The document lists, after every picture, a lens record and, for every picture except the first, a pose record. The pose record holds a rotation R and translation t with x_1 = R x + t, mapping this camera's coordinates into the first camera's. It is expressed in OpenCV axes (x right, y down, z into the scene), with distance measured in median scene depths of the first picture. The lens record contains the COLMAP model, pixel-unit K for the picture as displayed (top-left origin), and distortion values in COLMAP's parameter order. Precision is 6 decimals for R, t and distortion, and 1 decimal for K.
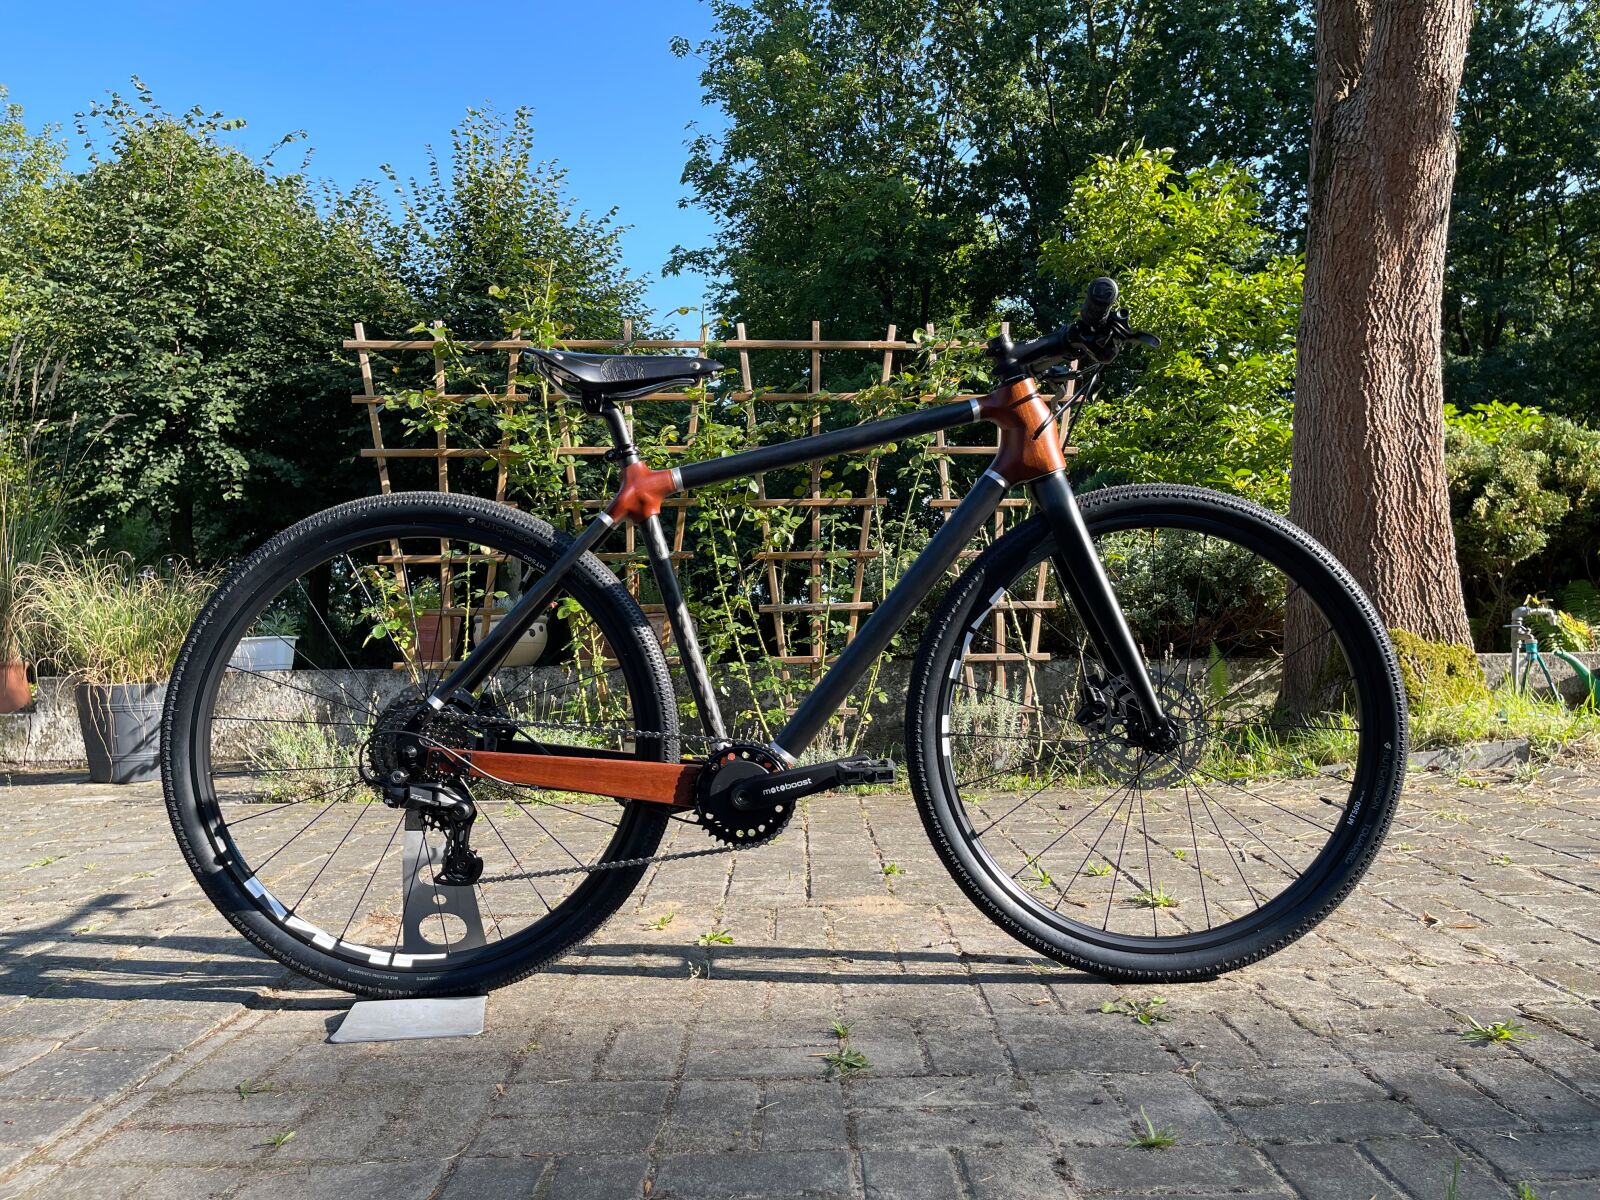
lens RADIAL K [[1183.0, 0, 803.0], [0, 1183.0, 611.3], [0, 0, 1]] dist [0.075824, -0.088300]
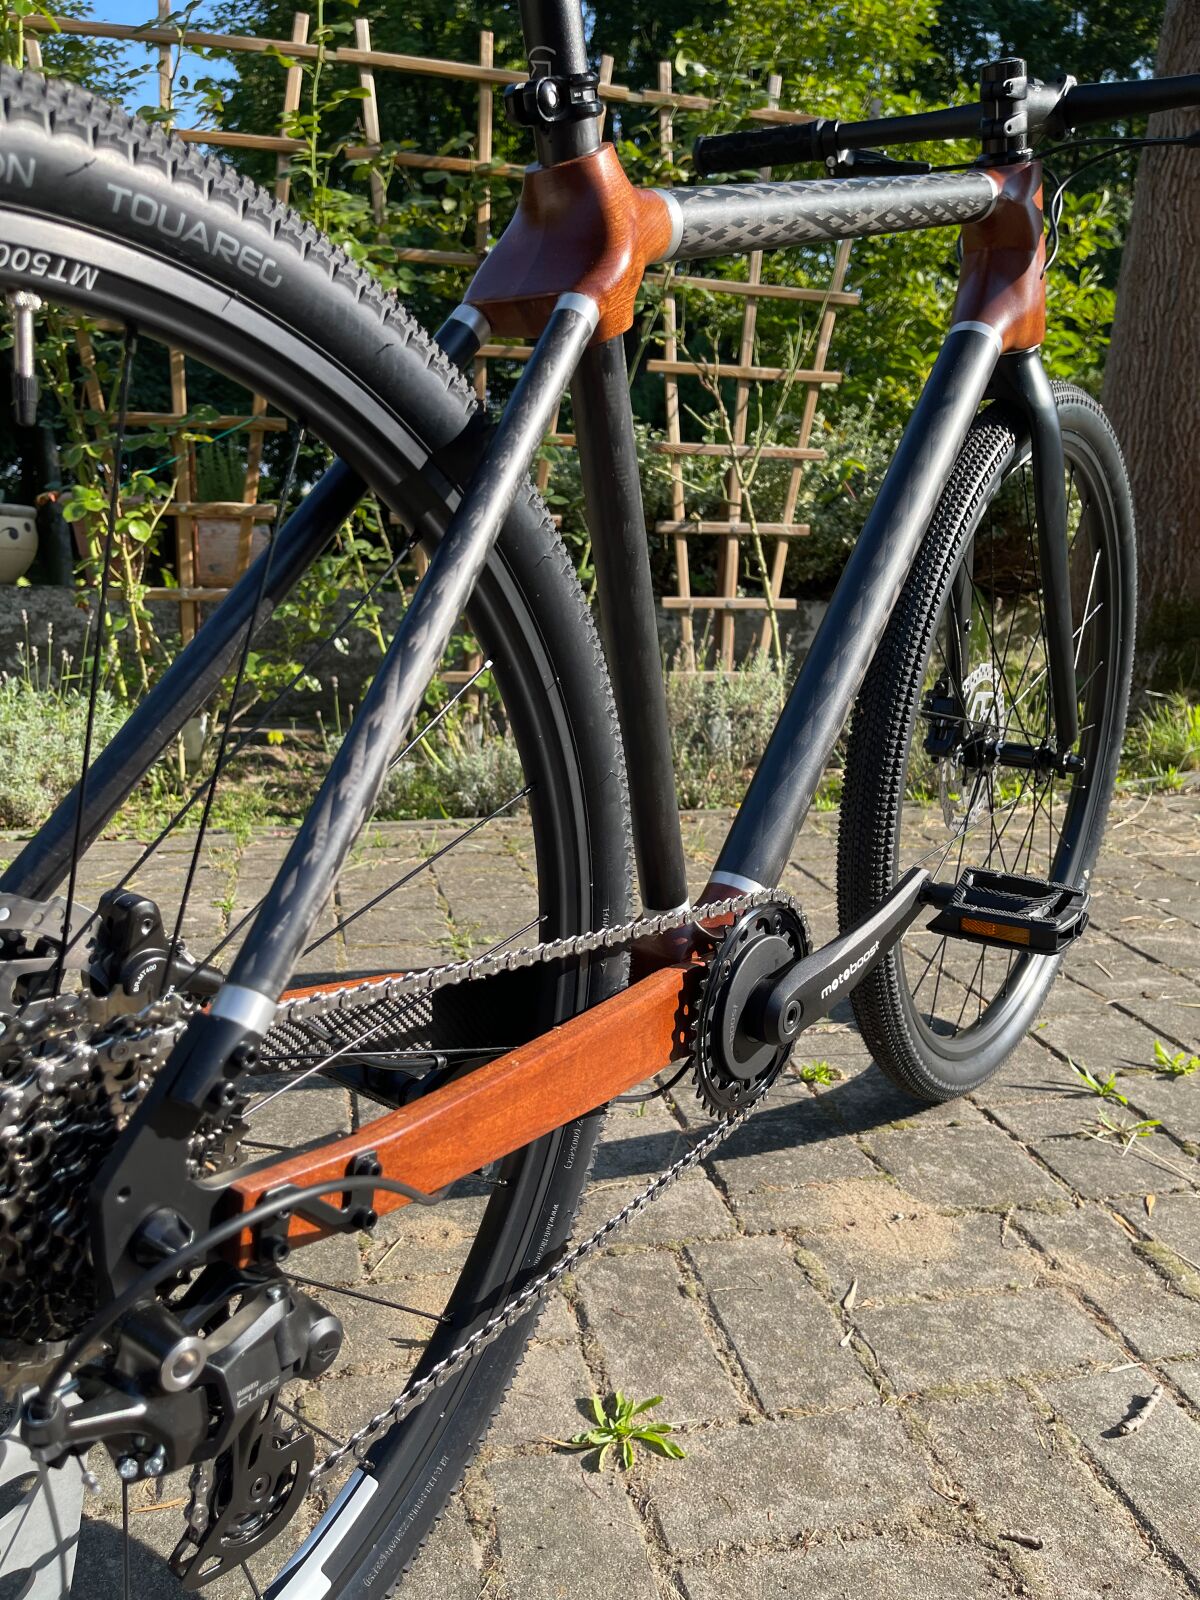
lens RADIAL K [[1183.0, 0, 568.5], [0, 1183.0, 803.9], [0, 0, 1]] dist [0.075824, -0.088300]
pose [[0.977562, -0.006236, 0.210554, -0.080456], [-0.044557, 0.970823, 0.235623, -0.008328], [-0.205880, -0.239718, 0.948762, 0.318178]]
